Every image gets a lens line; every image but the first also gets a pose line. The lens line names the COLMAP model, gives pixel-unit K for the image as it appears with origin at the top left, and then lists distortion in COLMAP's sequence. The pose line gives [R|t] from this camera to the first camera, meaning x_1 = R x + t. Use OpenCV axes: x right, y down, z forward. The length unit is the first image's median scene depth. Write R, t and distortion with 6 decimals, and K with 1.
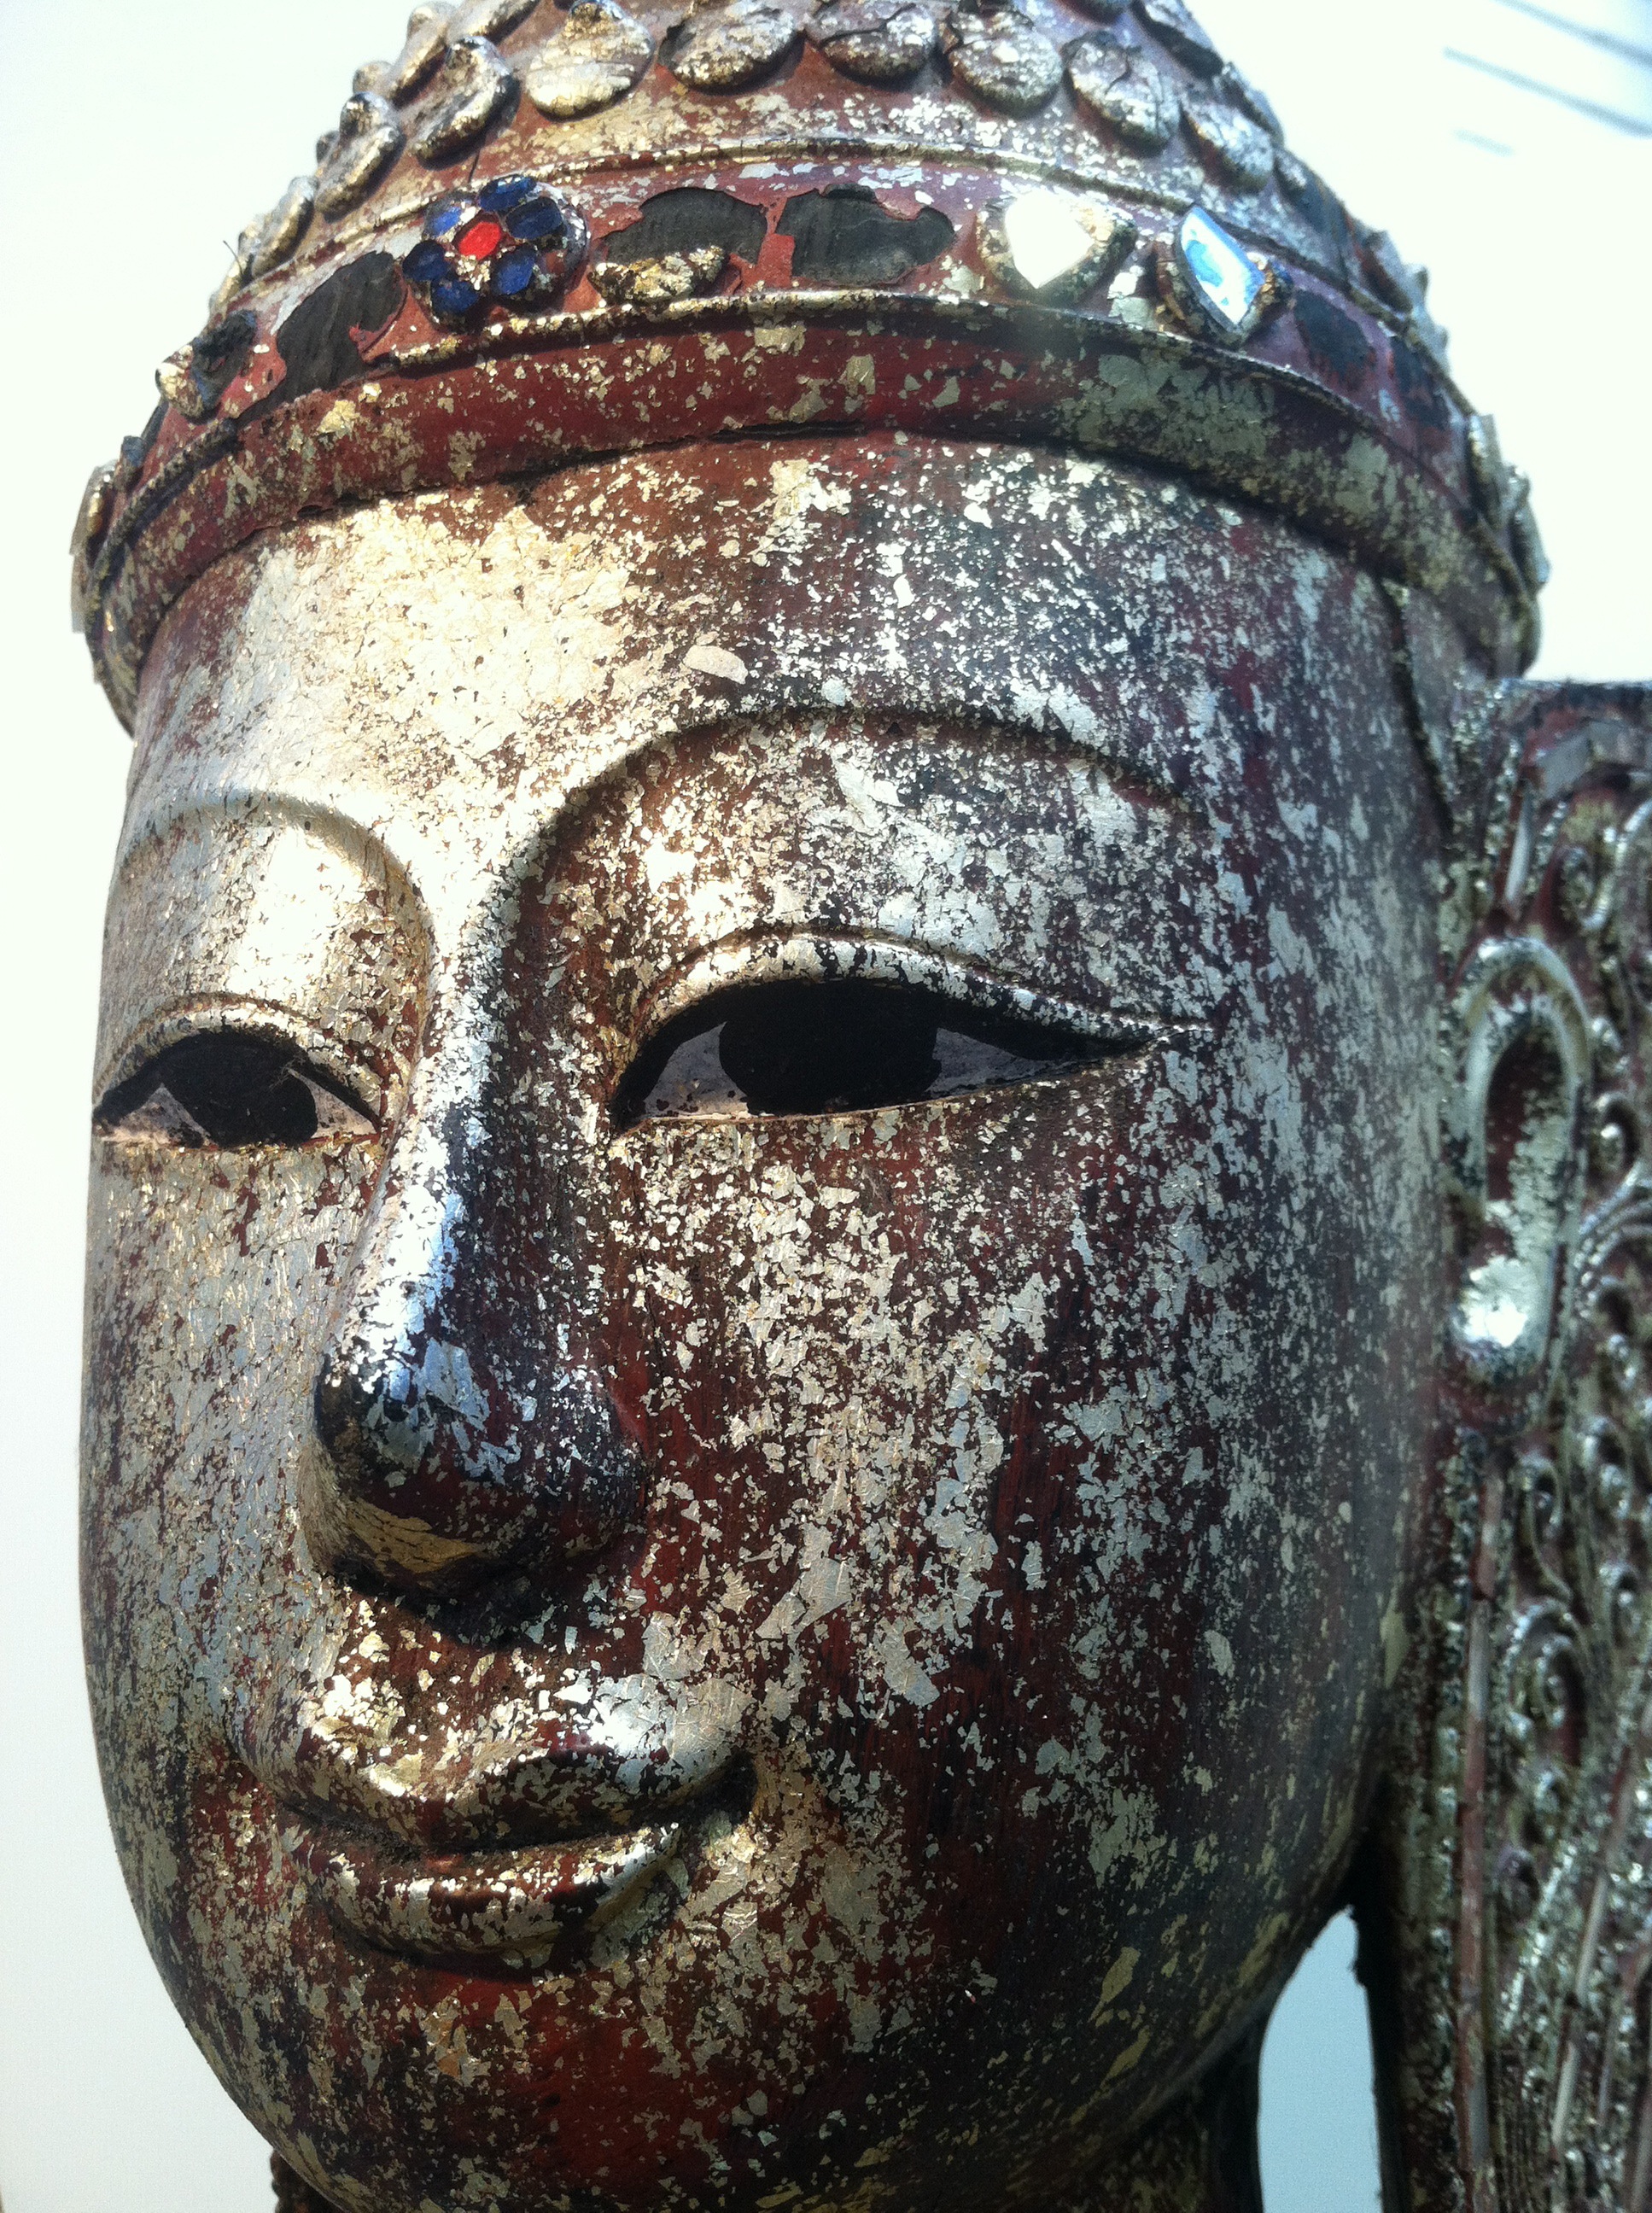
lens RADIAL K [[2177.9, 0, 857.3], [0, 2177.9, 1108.4], [0, 0, 1]] dist [0.077544, -0.338787]
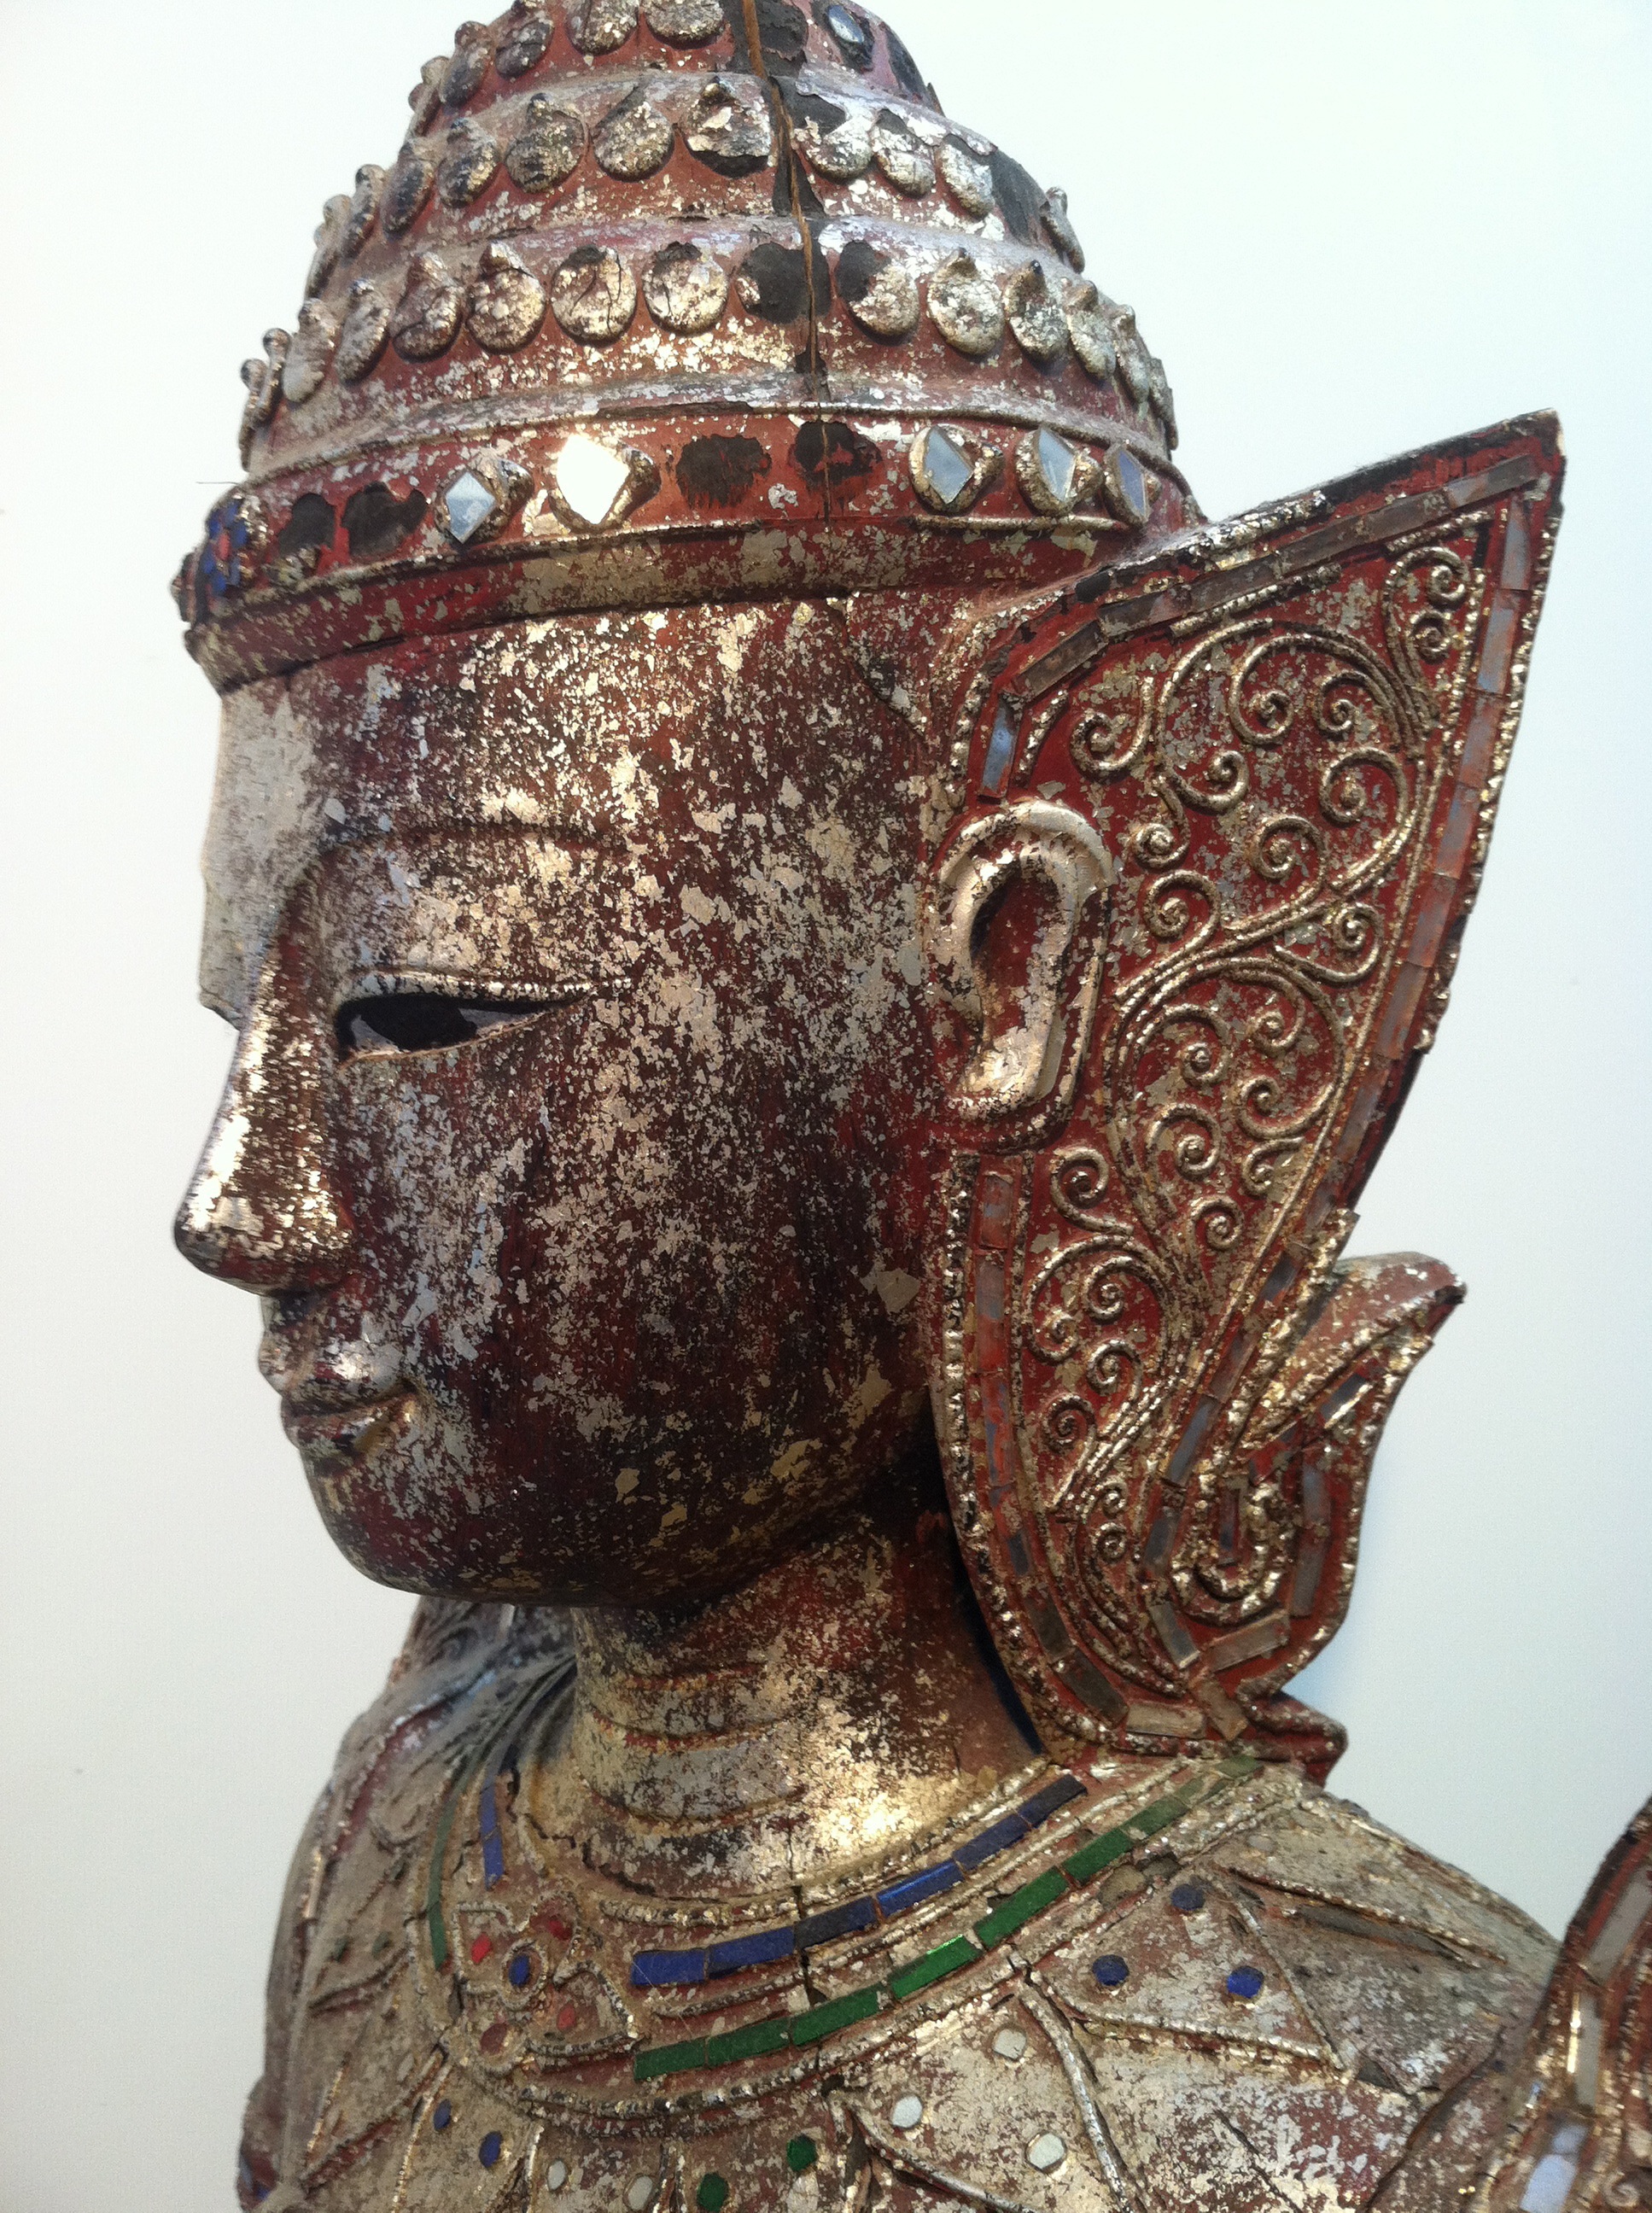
lens RADIAL K [[2277.8, 0, 943.5], [0, 2277.8, 1104.0], [0, 0, 1]] dist [0.089242, -0.390711]
pose [[0.869309, -0.008055, -0.494204, 1.316300], [0.171025, 0.943006, 0.285465, -0.431746], [0.463738, -0.332679, 0.821141, -0.406919]]
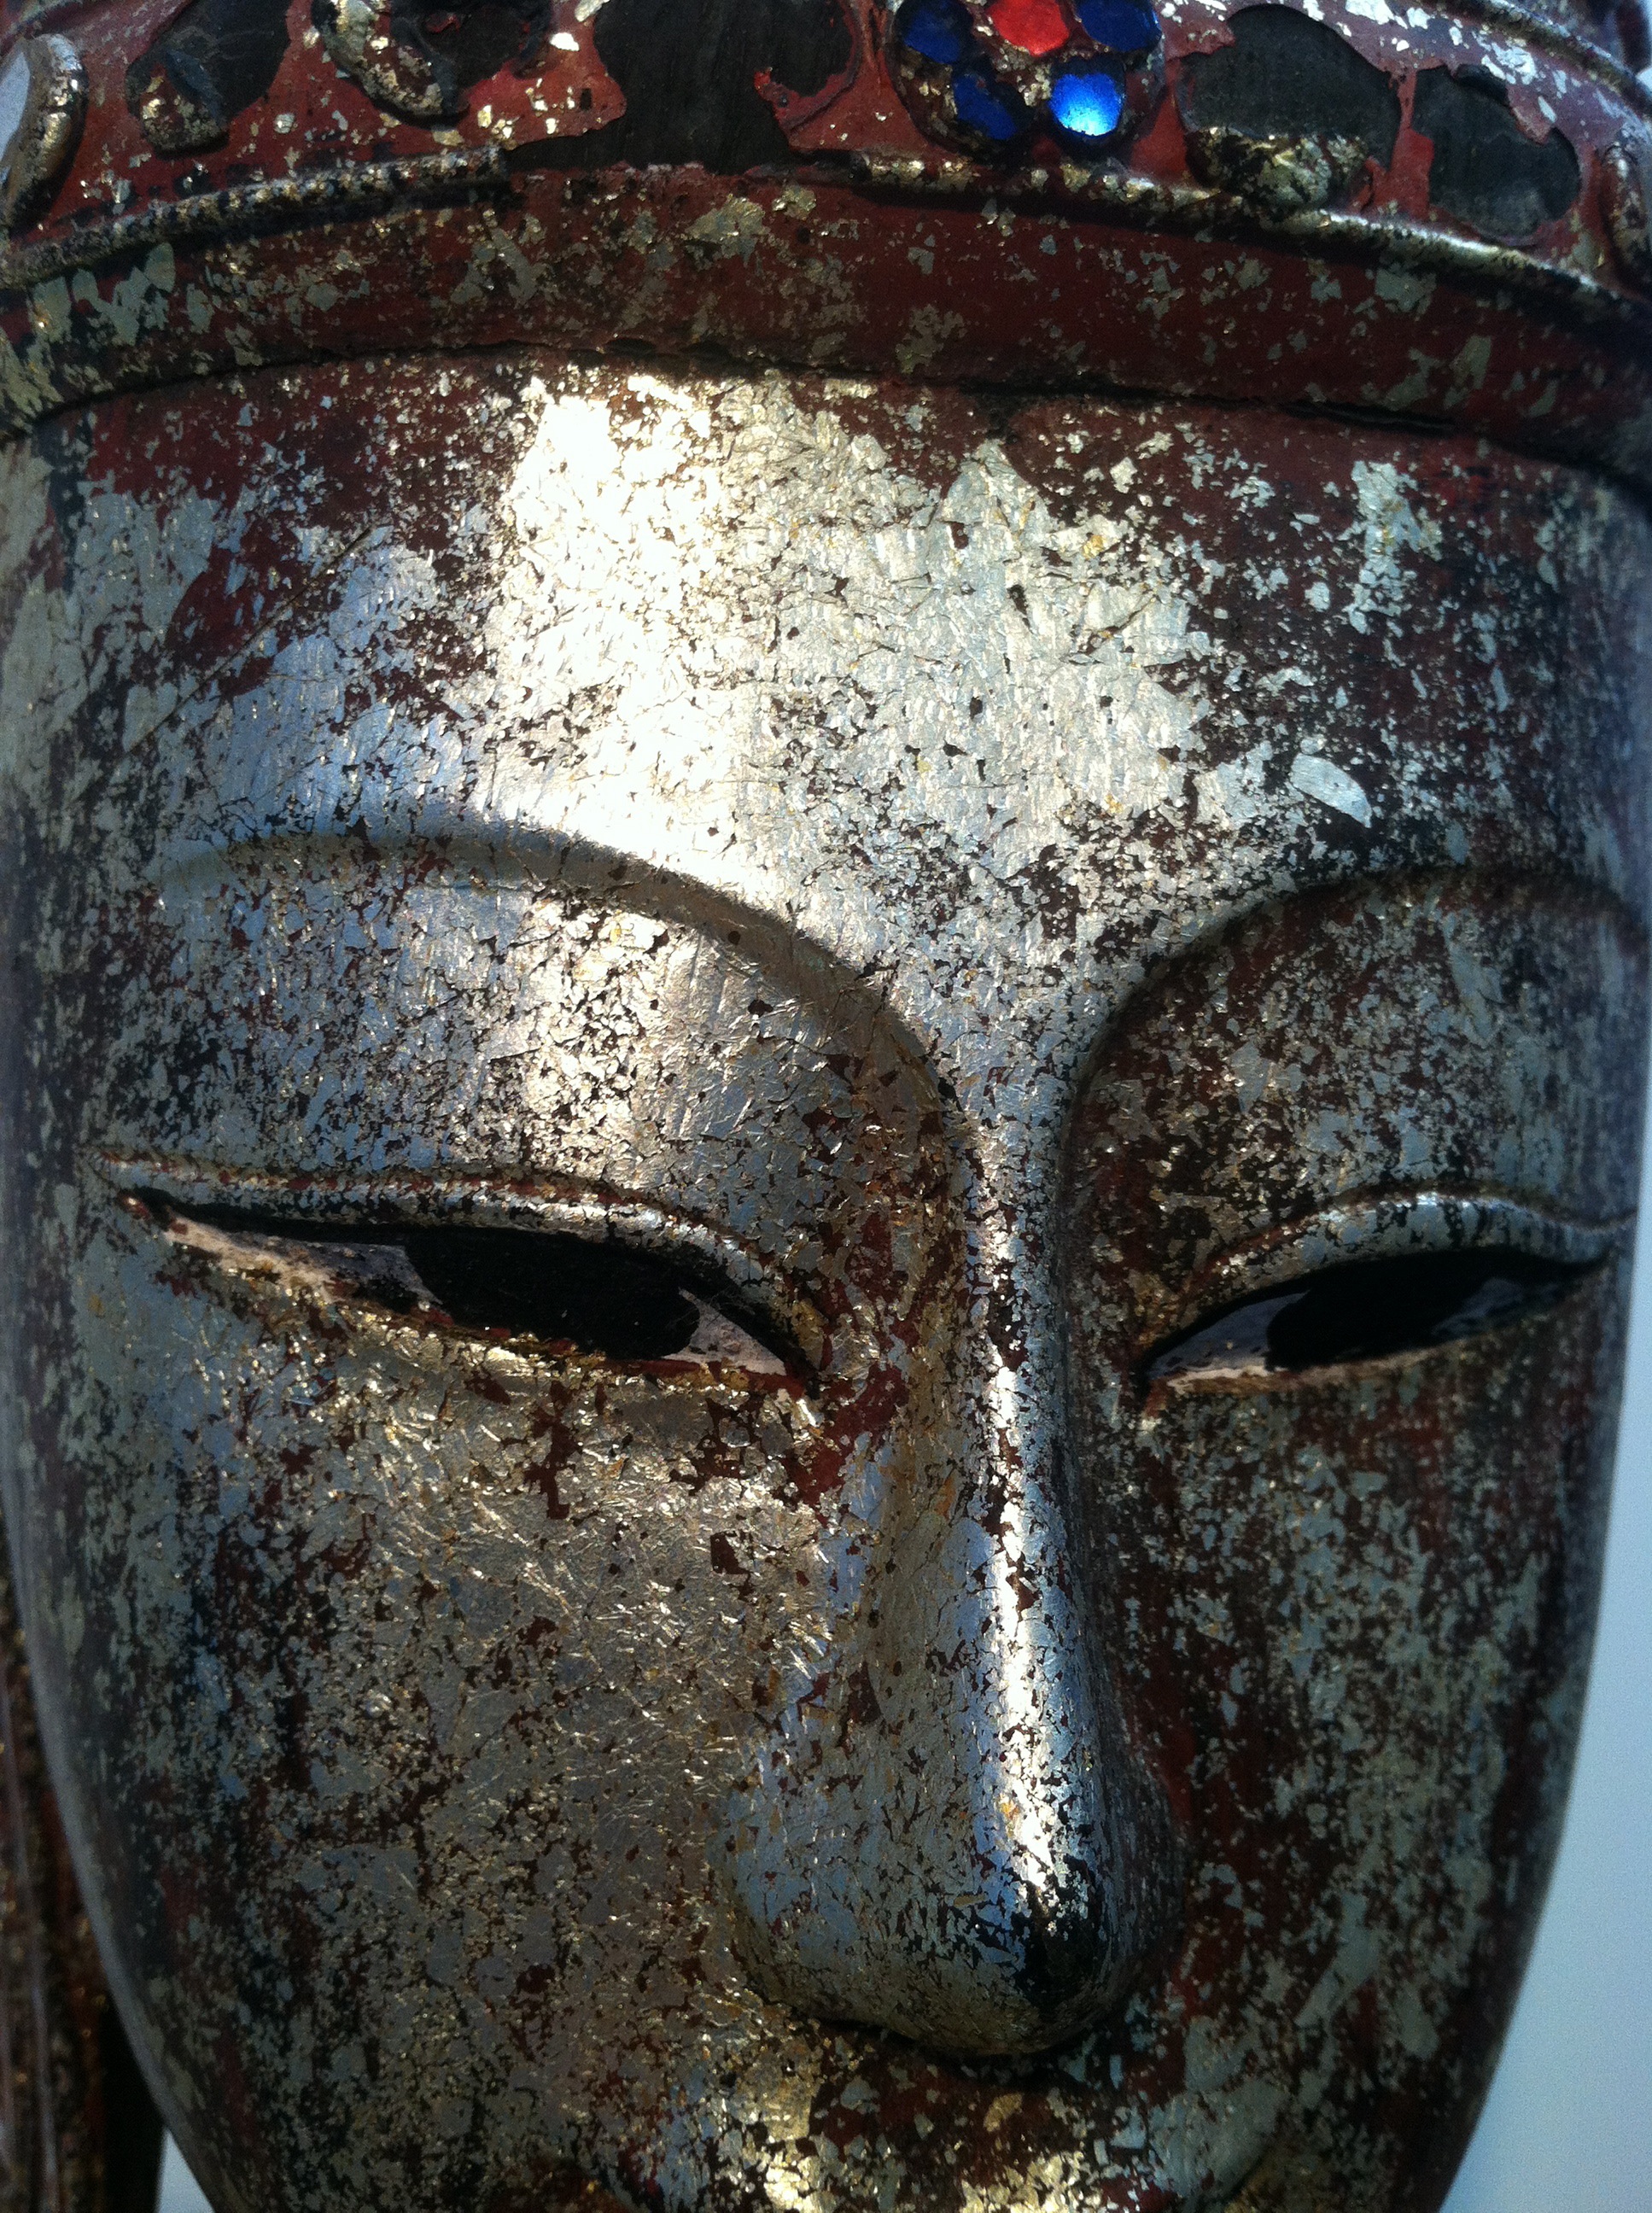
lens RADIAL K [[2166.7, 0, 826.0], [0, 2166.7, 1106.5], [0, 0, 1]] dist [0.099098, -0.461651]
pose [[0.896806, 0.023692, 0.441789, -0.538786], [-0.150777, 0.955154, 0.254846, -0.263631], [-0.415939, -0.295159, 0.860160, 0.413838]]
